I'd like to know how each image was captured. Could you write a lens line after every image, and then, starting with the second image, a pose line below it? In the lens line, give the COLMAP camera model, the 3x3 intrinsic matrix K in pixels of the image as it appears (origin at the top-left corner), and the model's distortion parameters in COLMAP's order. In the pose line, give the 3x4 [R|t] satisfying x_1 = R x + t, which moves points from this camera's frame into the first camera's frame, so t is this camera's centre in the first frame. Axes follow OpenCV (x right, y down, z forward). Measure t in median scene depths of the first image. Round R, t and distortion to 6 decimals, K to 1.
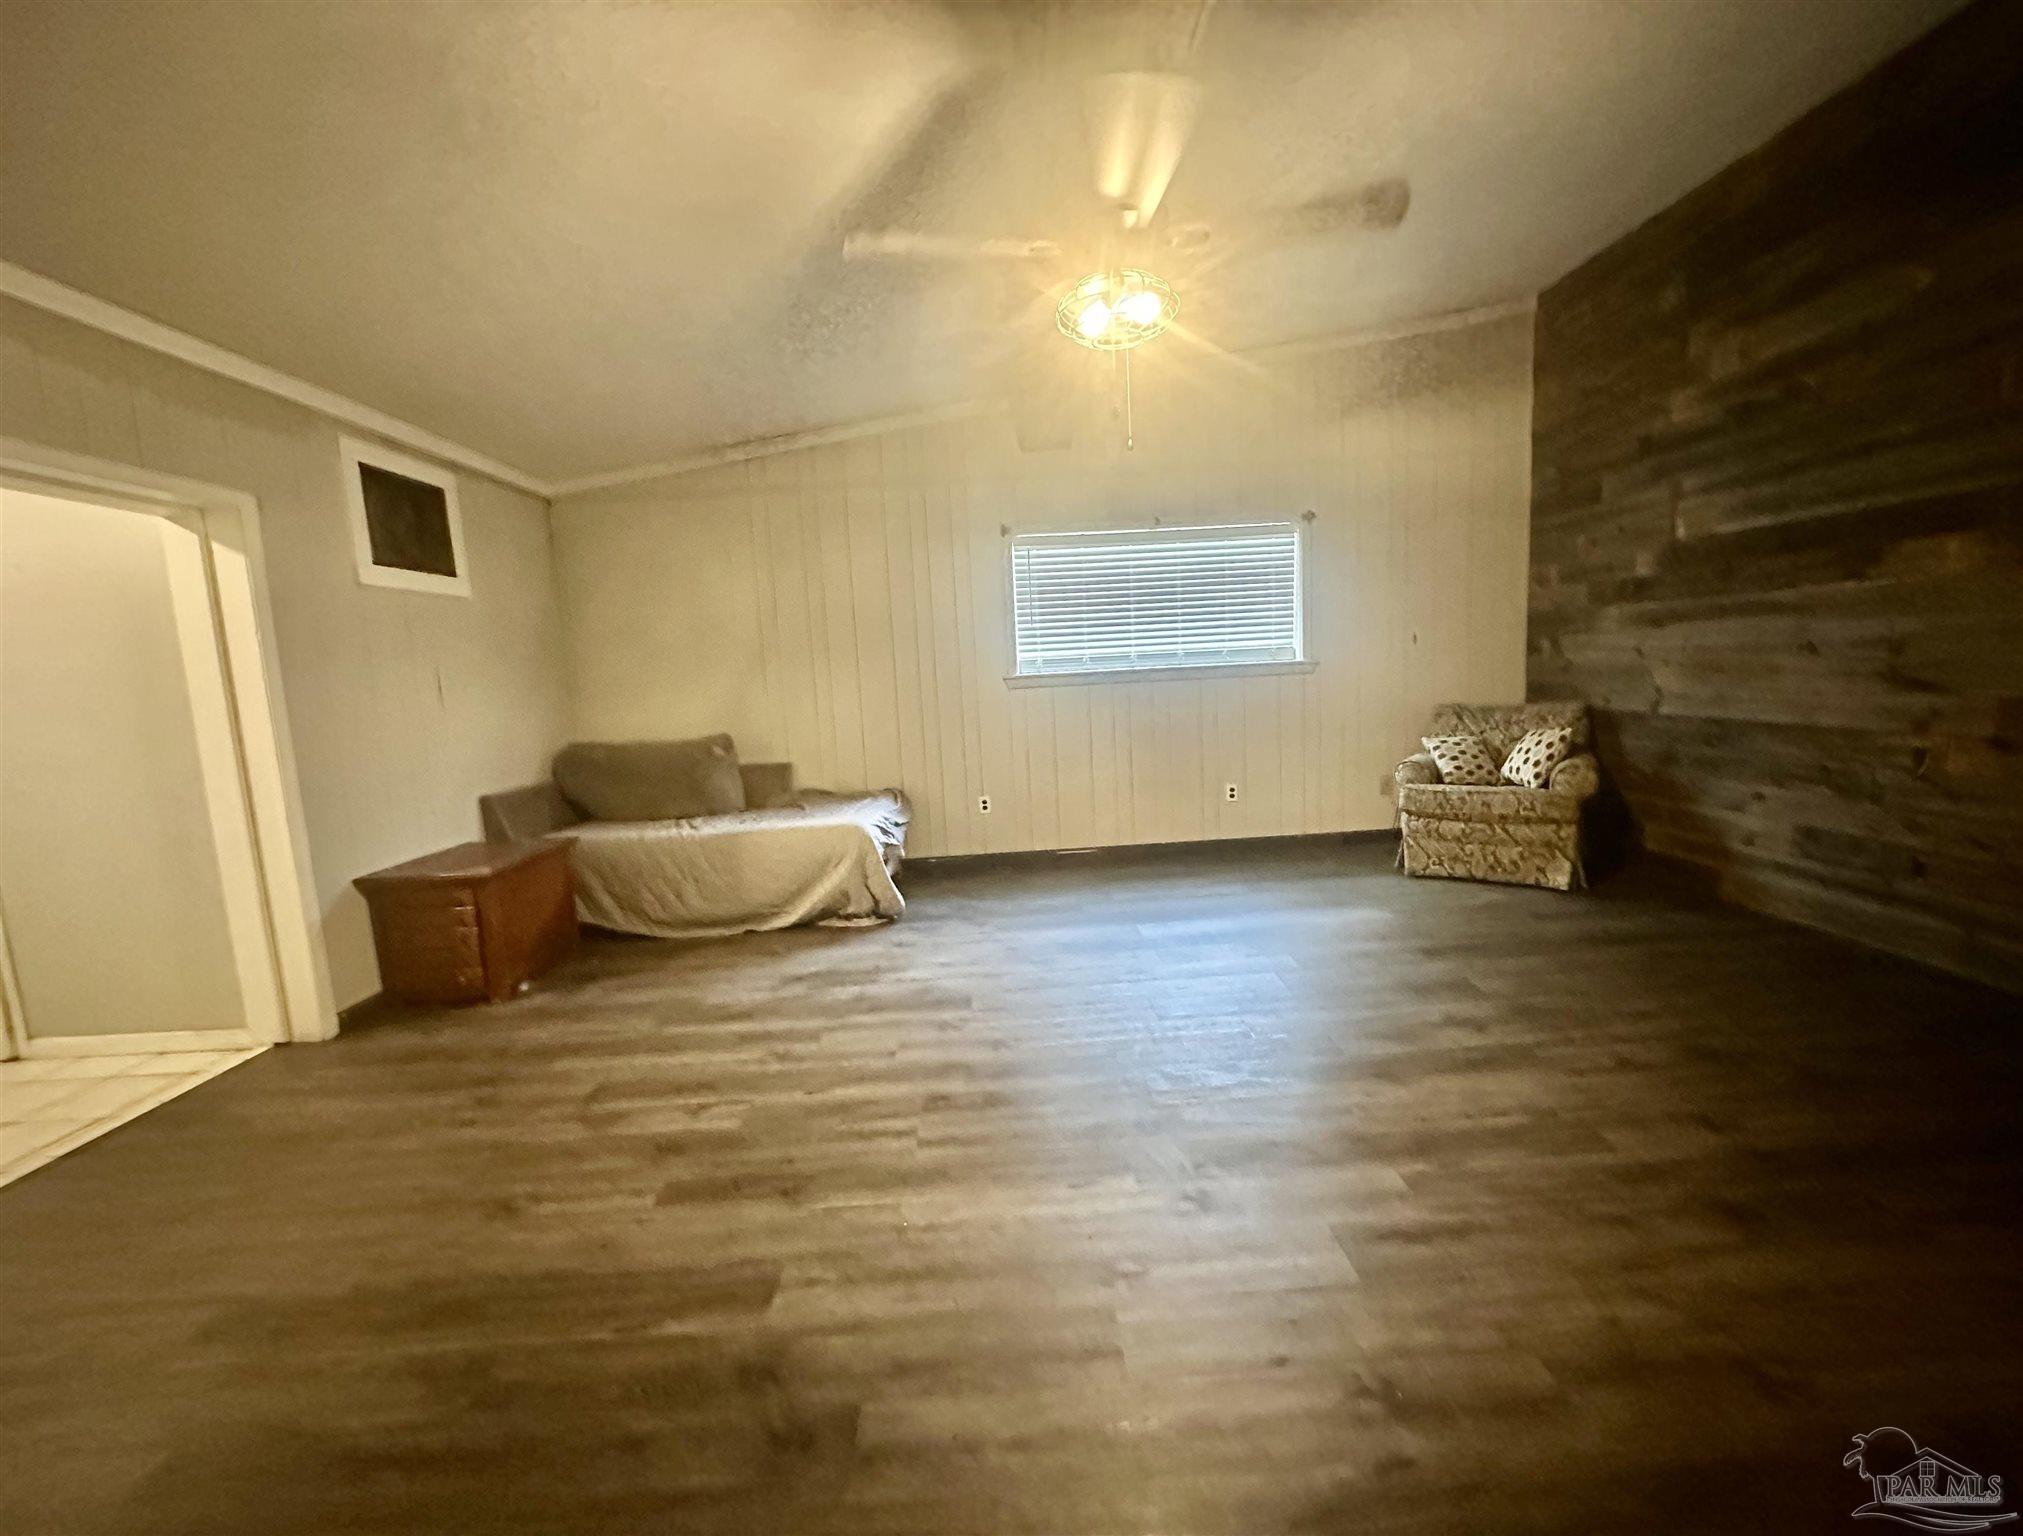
lens RADIAL K [[824.3, 0, 1022.9], [0, 824.3, 765.5], [0, 0, 1]] dist [-0.014716, 0.000050]
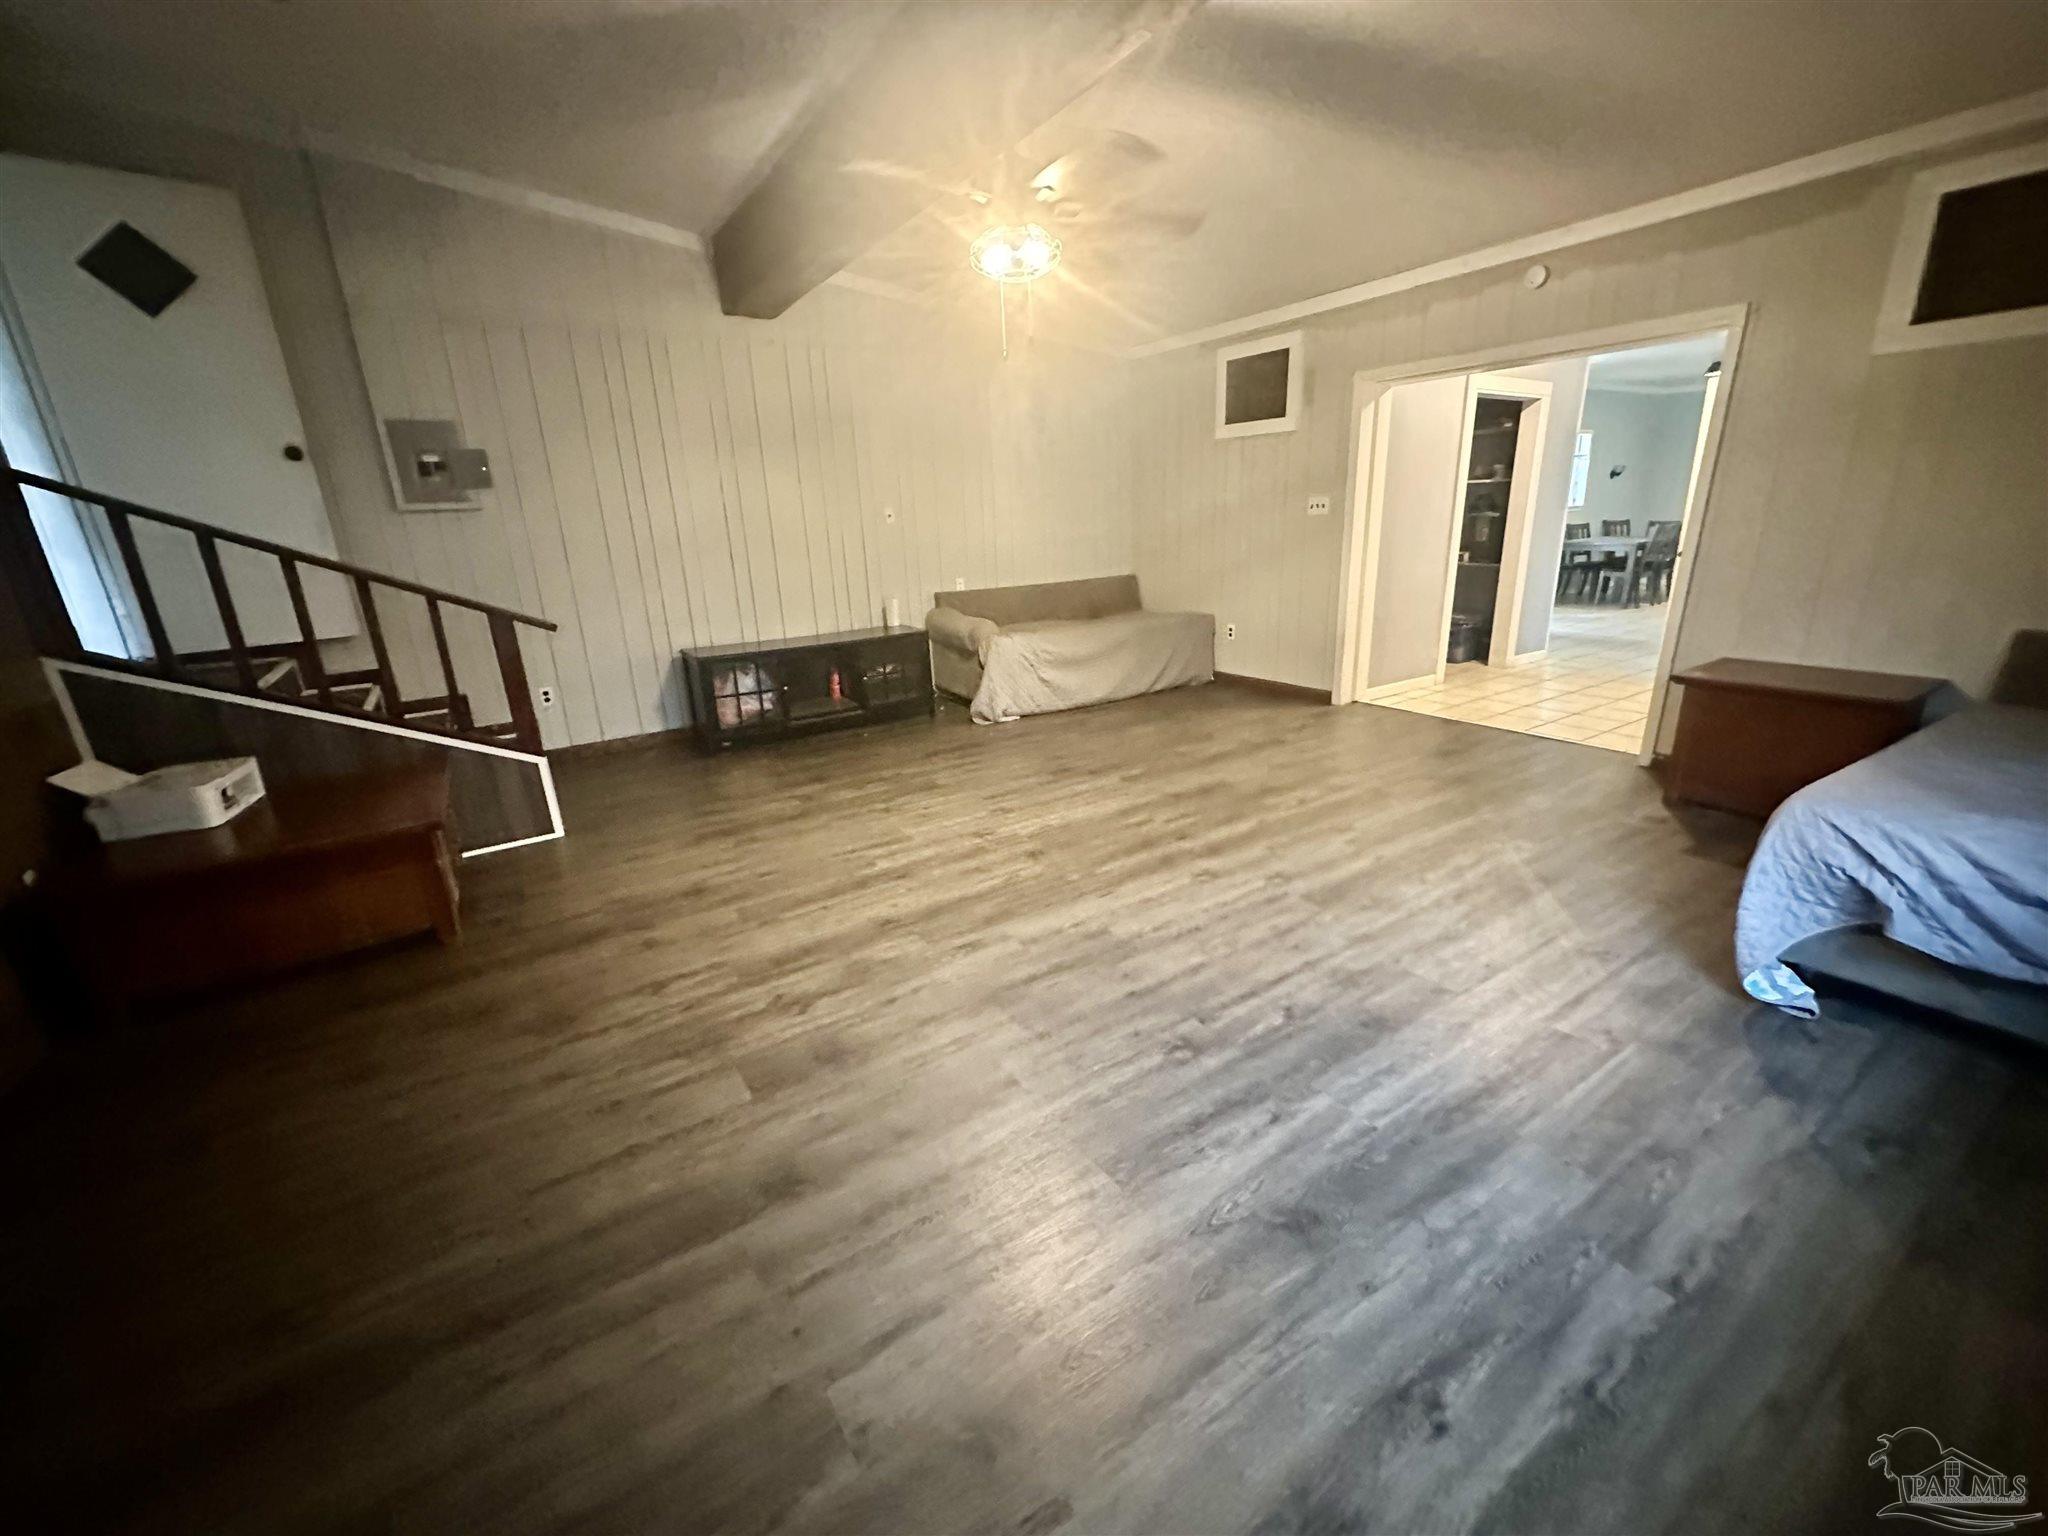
lens RADIAL K [[818.4, 0, 1024.0], [0, 818.4, 768.0], [0, 0, 1]] dist [-0.003875, 0.001074]
pose [[-0.848838, 0.240060, -0.471004, 0.665207], [0.022898, 0.906811, 0.420915, -0.258916], [0.528157, 0.346504, -0.775233, 1.672634]]
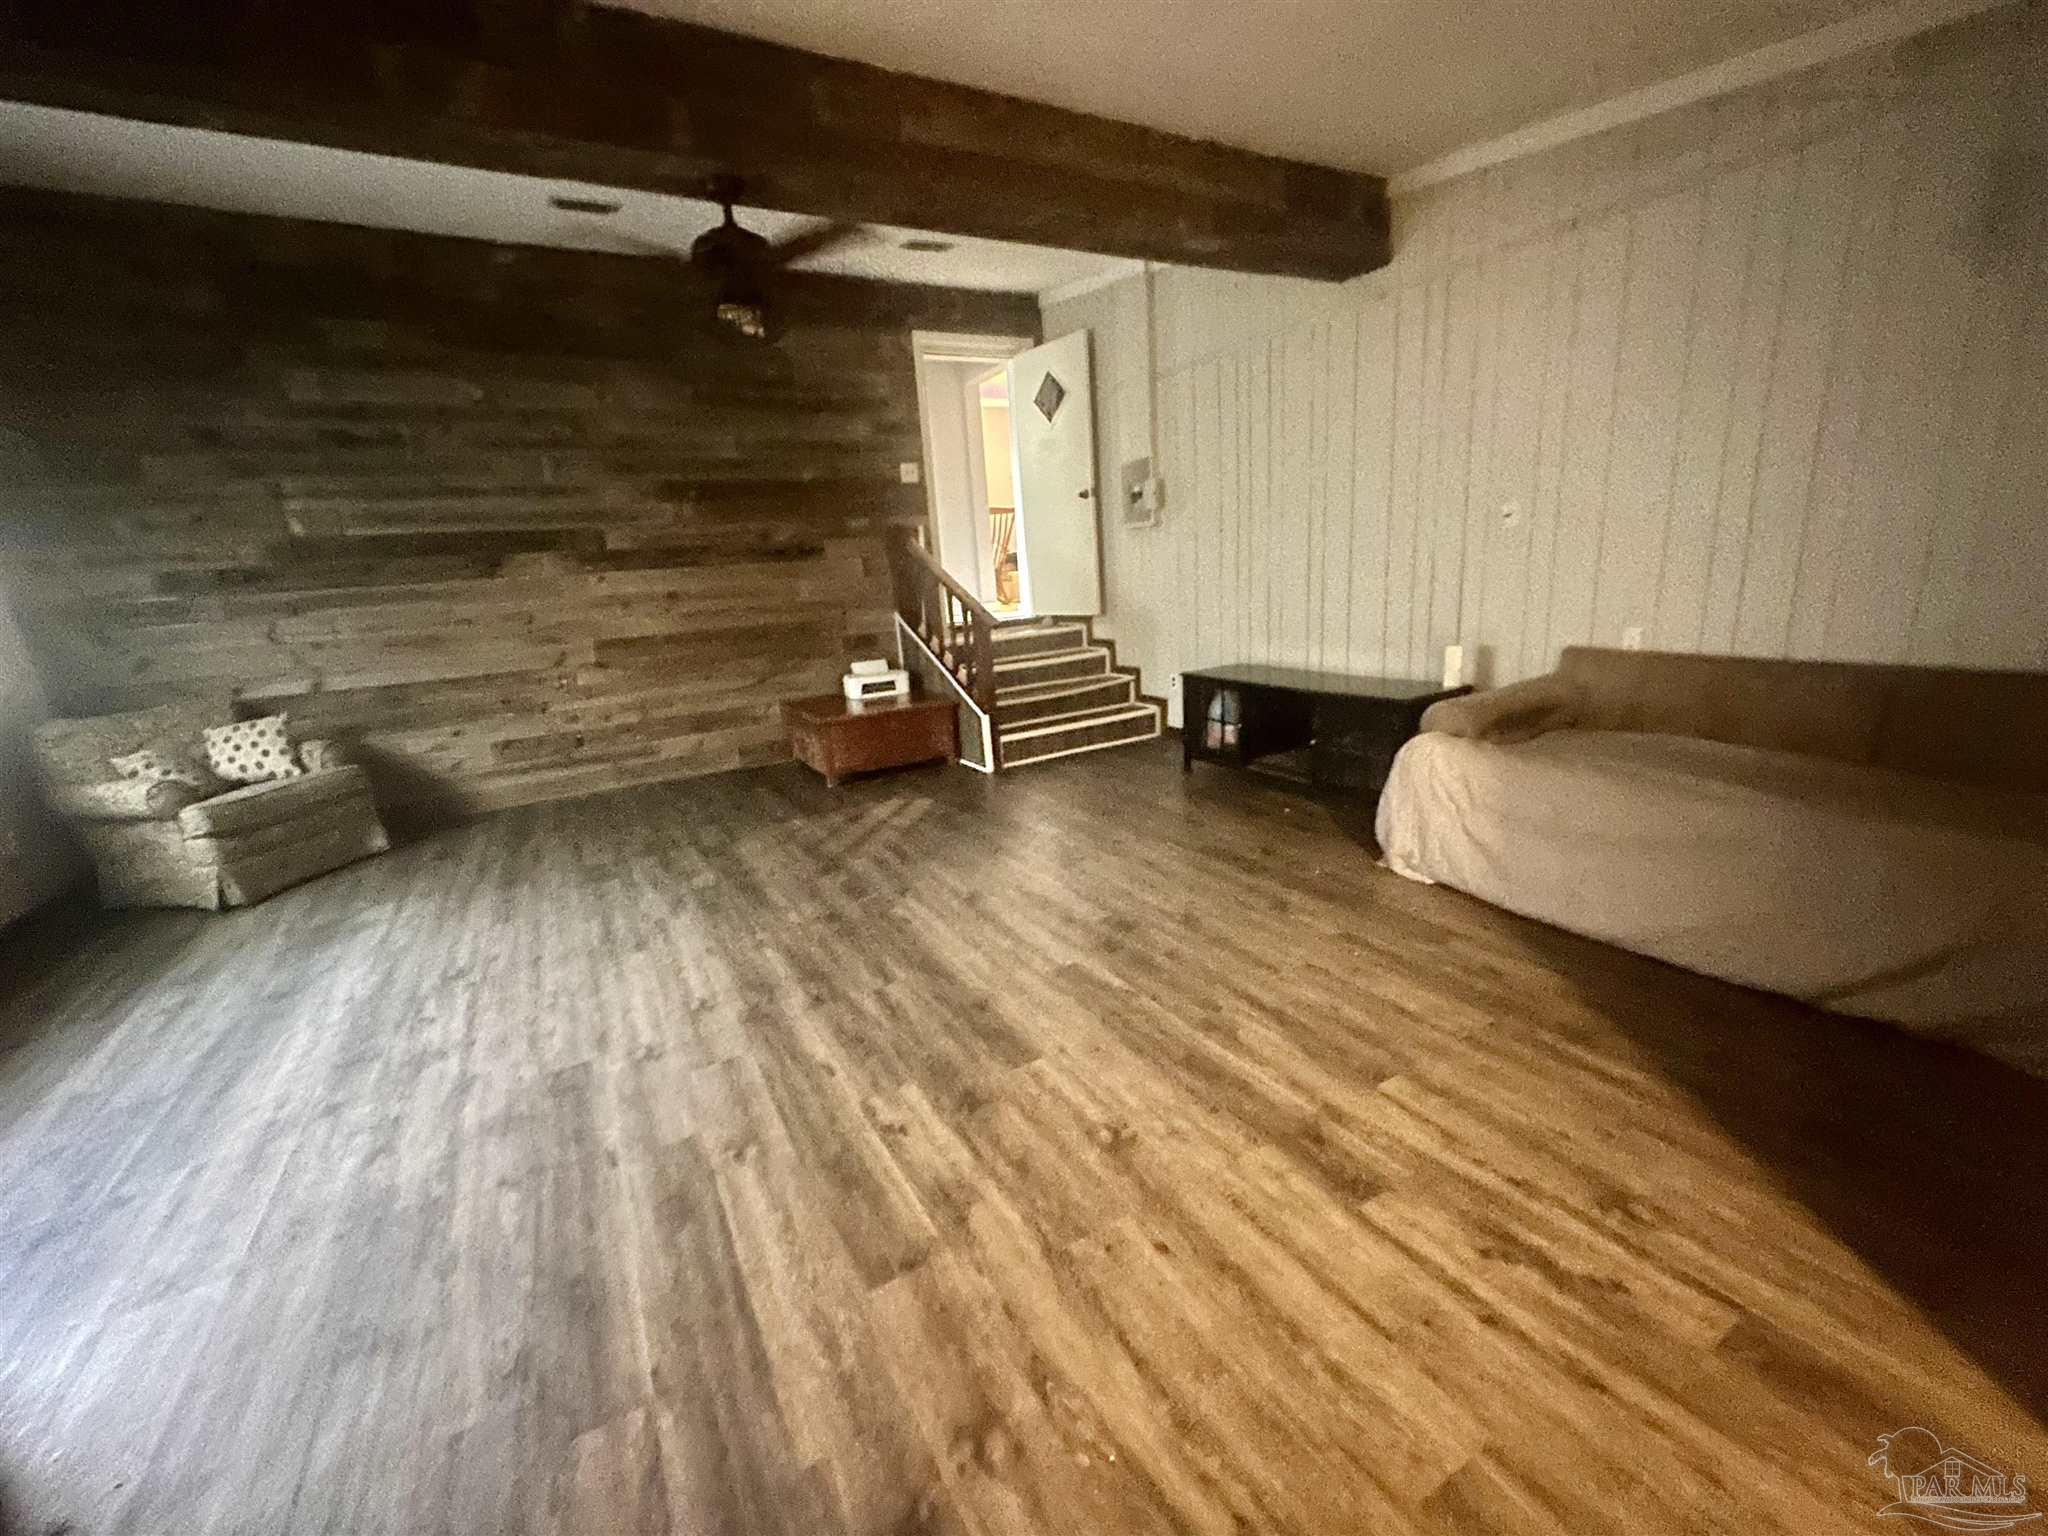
lens RADIAL K [[818.4, 0, 1024.0], [0, 818.4, 768.0], [0, 0, 1]] dist [-0.003875, 0.001074]
pose [[-0.470336, -0.134253, 0.872216, -0.978109], [0.200529, 0.946247, 0.253782, -0.082601], [-0.859402, 0.294267, -0.418132, 0.992945]]
